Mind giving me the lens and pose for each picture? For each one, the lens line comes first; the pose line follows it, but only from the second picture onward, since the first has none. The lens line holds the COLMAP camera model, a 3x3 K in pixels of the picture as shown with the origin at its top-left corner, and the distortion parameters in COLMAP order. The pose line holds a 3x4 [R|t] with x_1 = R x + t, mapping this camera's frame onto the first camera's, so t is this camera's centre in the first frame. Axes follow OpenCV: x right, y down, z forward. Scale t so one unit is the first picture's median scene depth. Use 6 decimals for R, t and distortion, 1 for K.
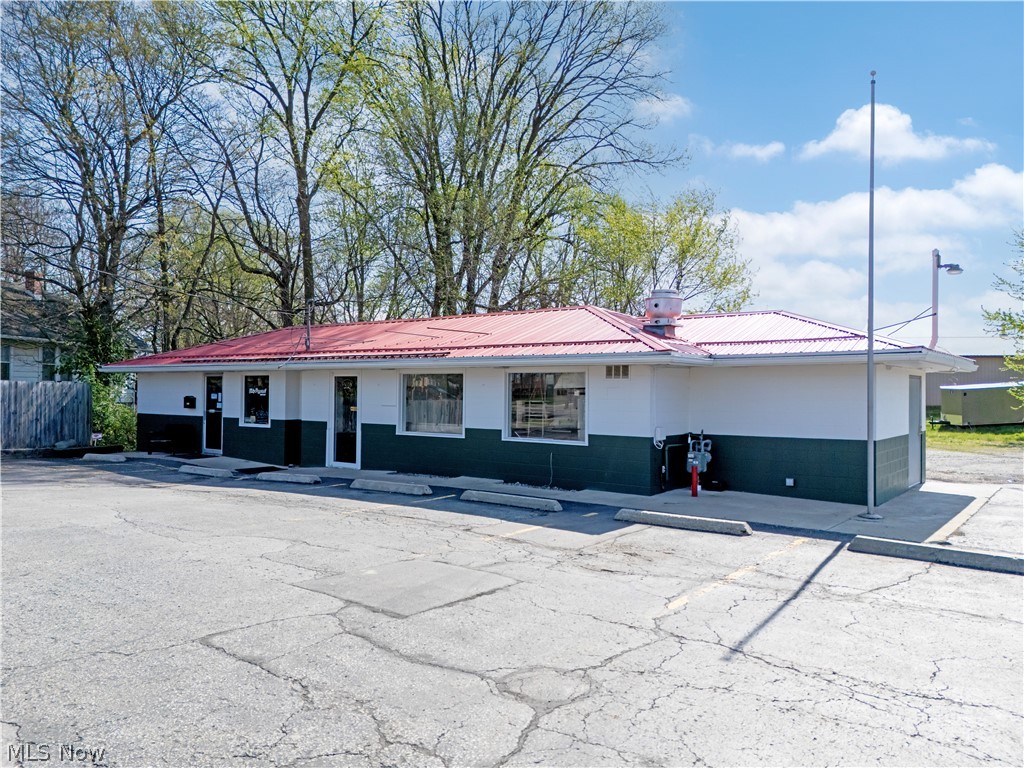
lens RADIAL K [[748.8, 0, 514.2], [0, 748.8, 384.9], [0, 0, 1]] dist [0.069573, -0.070153]
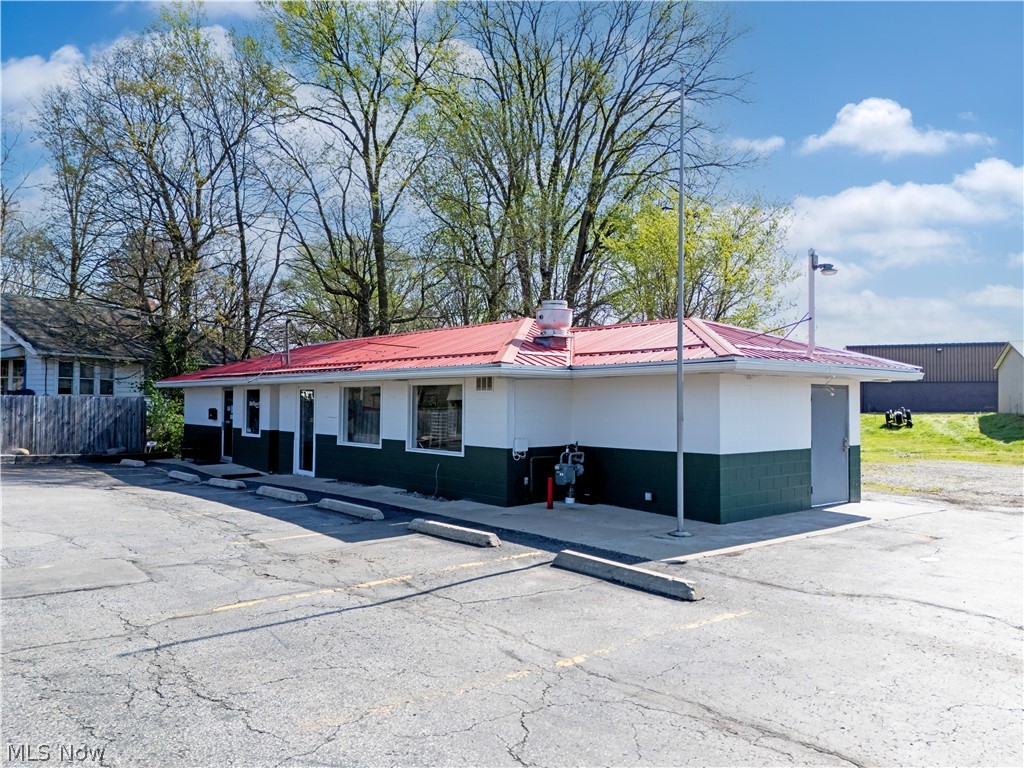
lens RADIAL K [[748.8, 0, 514.2], [0, 748.8, 384.9], [0, 0, 1]] dist [0.069573, -0.070153]
pose [[0.976076, -0.007977, -0.217281, 0.379325], [0.004535, 0.999856, -0.016335, 0.000744], [0.217380, 0.014959, 0.975972, 0.024328]]
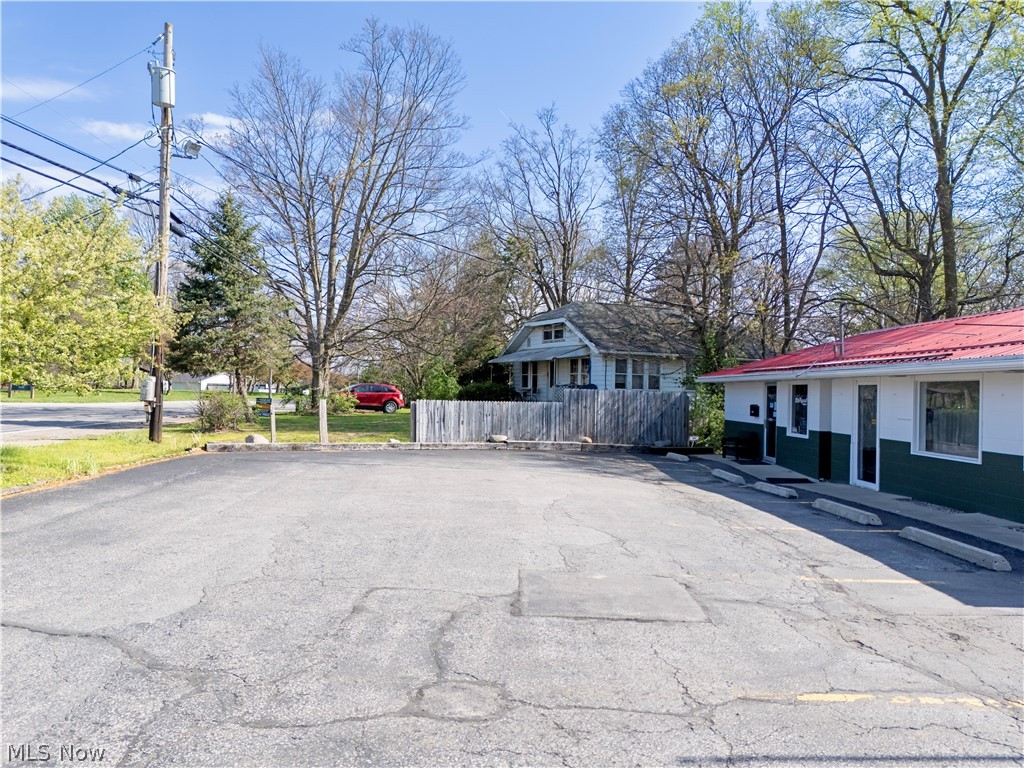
lens RADIAL K [[748.8, 0, 514.2], [0, 748.8, 384.9], [0, 0, 1]] dist [0.069573, -0.070153]
pose [[0.625574, -0.004436, -0.780152, 0.273791], [-0.006084, 0.999926, -0.010564, 0.000875], [0.780141, 0.011355, 0.625501, 0.142756]]
